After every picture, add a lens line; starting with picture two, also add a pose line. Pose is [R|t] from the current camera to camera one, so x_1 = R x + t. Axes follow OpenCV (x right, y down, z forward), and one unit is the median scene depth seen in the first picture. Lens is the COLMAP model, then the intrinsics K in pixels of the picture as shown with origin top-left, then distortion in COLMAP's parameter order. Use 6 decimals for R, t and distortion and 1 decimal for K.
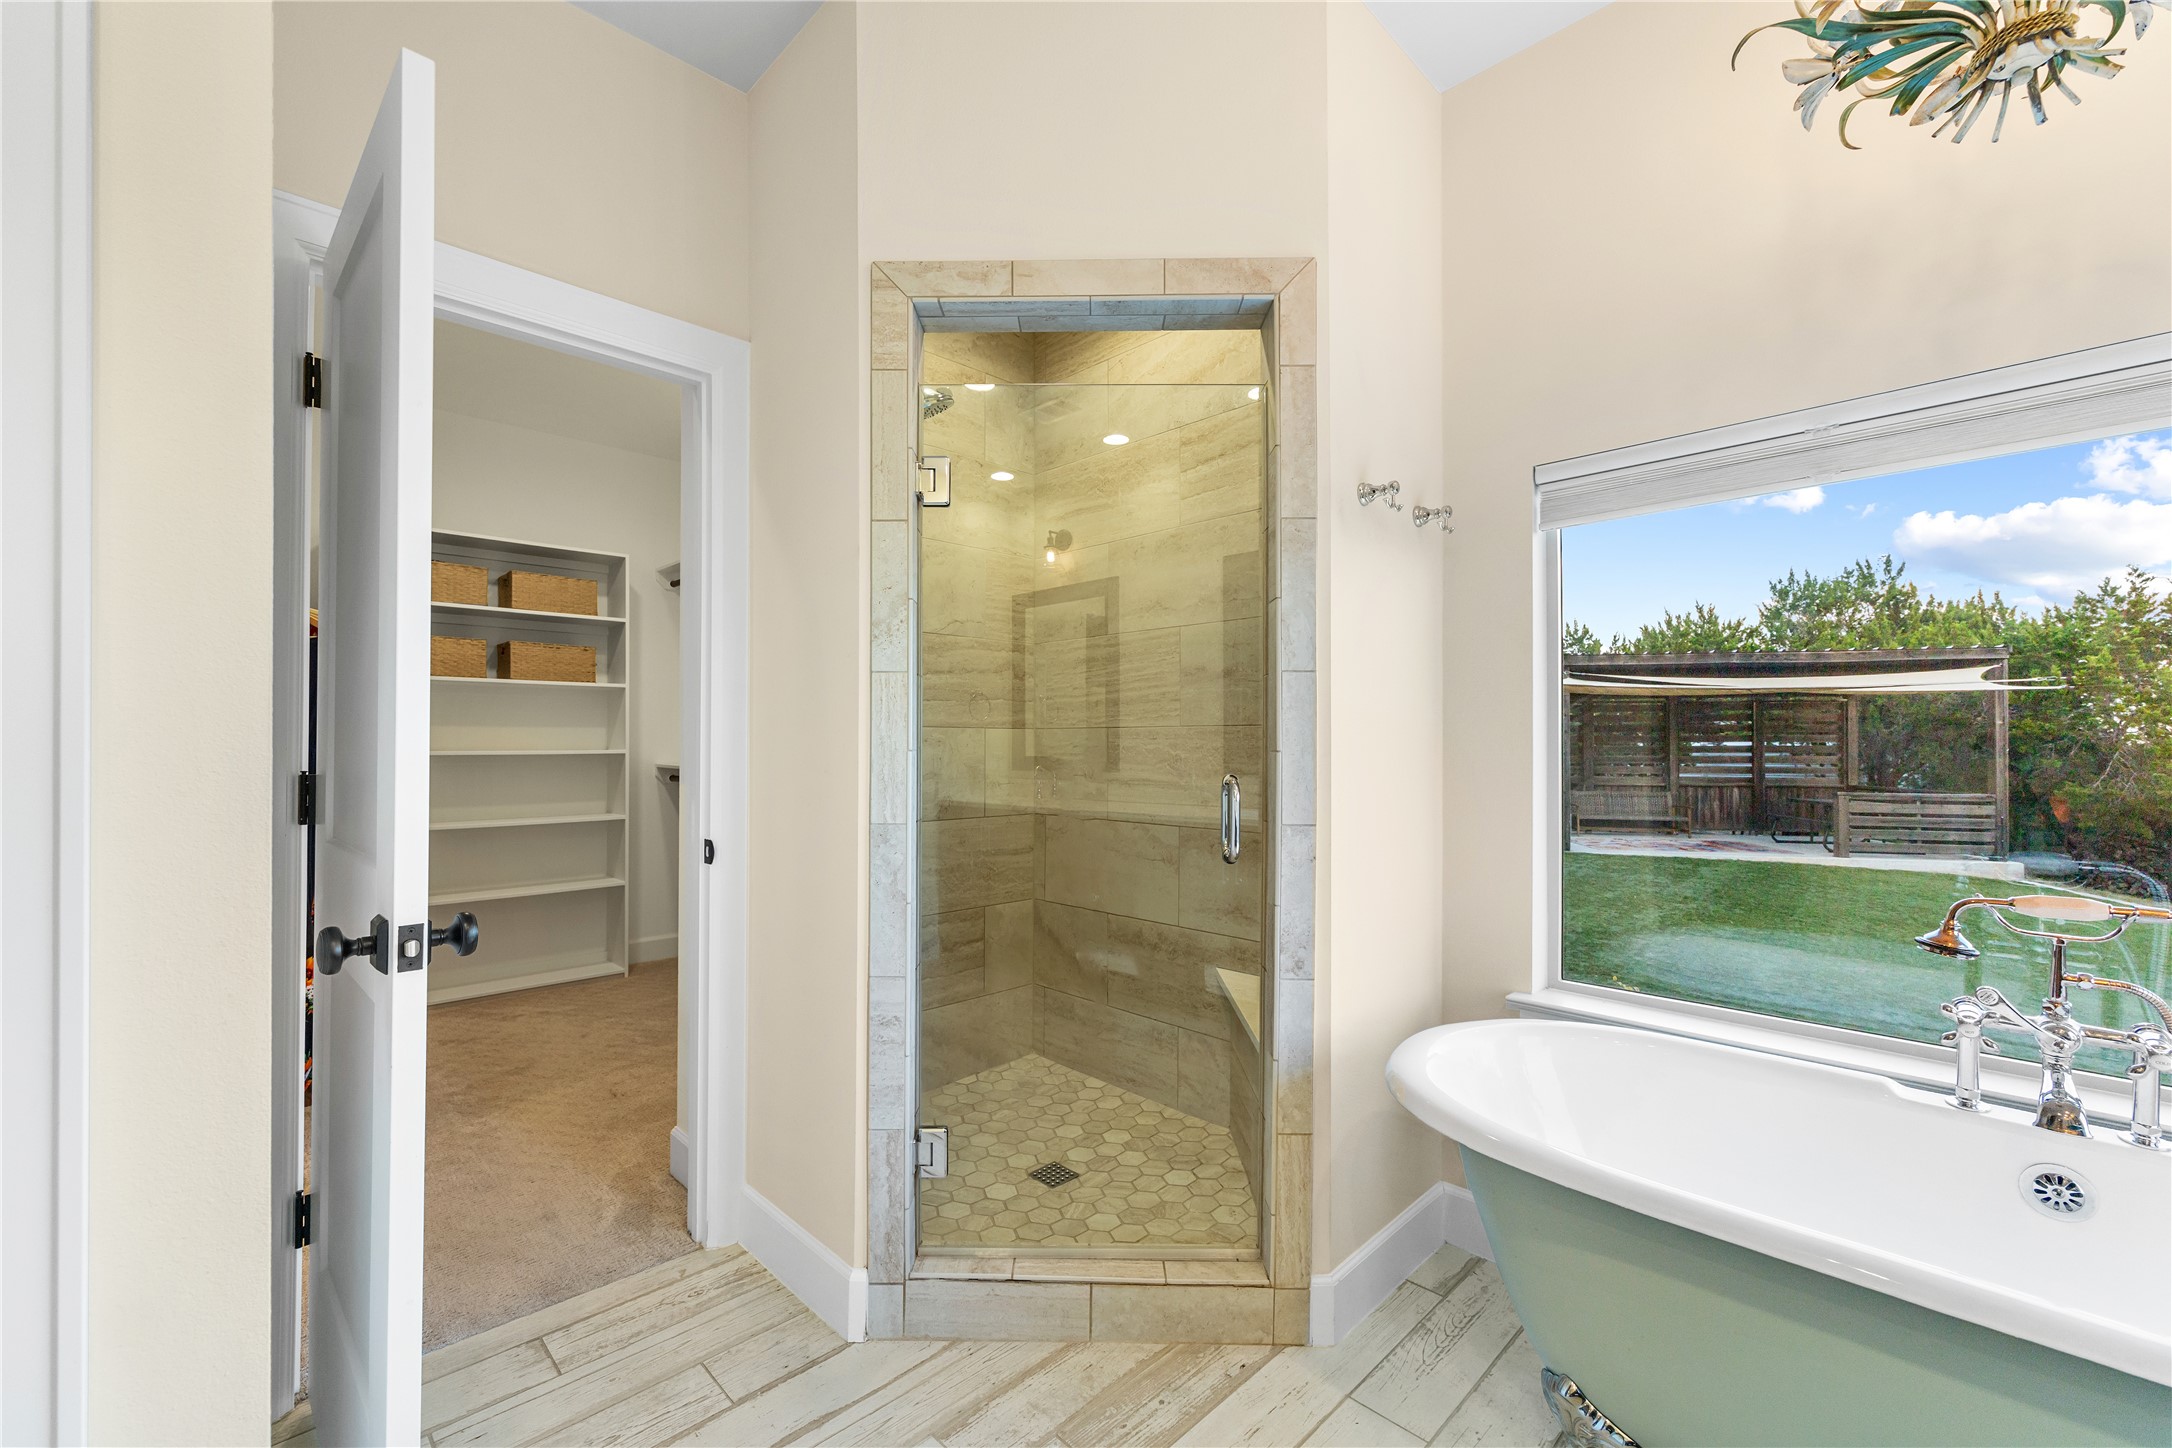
lens RADIAL K [[890.2, 0, 1082.4], [0, 890.2, 731.4], [0, 0, 1]] dist [0.000720, 0.000488]
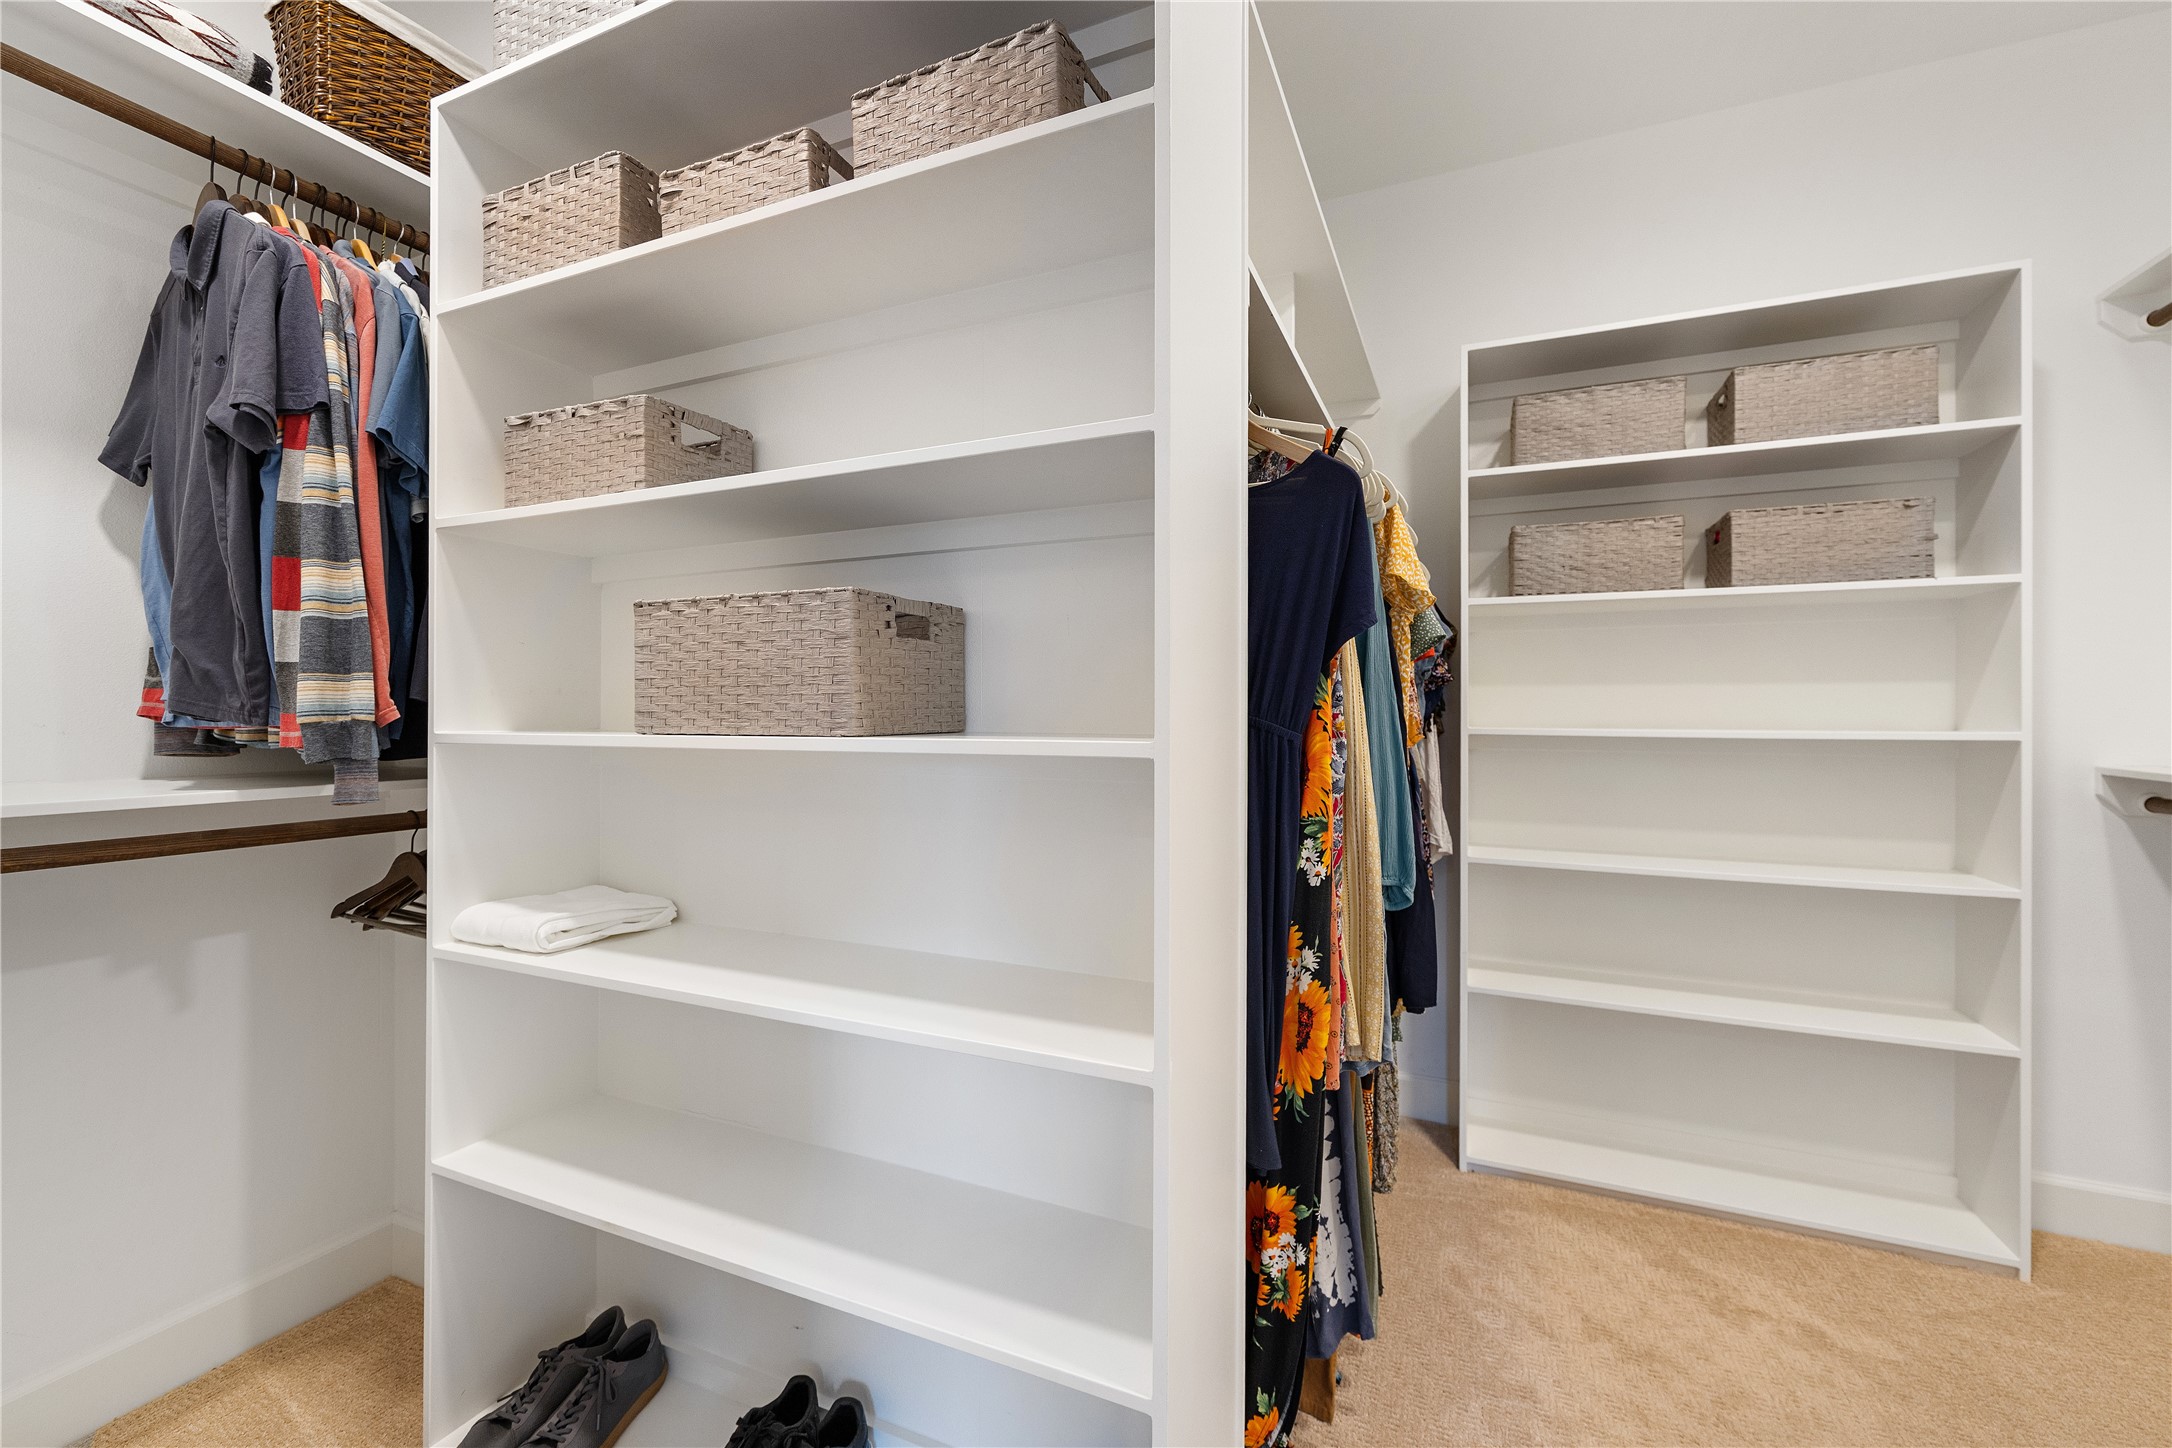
lens RADIAL K [[890.2, 0, 1082.2], [0, 890.2, 715.6], [0, 0, 1]] dist [0.000720, 0.000488]
pose [[0.358591, 0.001320, -0.933494, -0.294855], [0.007614, 0.999962, 0.004339, 0.008071], [0.933464, -0.008664, 0.358567, 0.462190]]
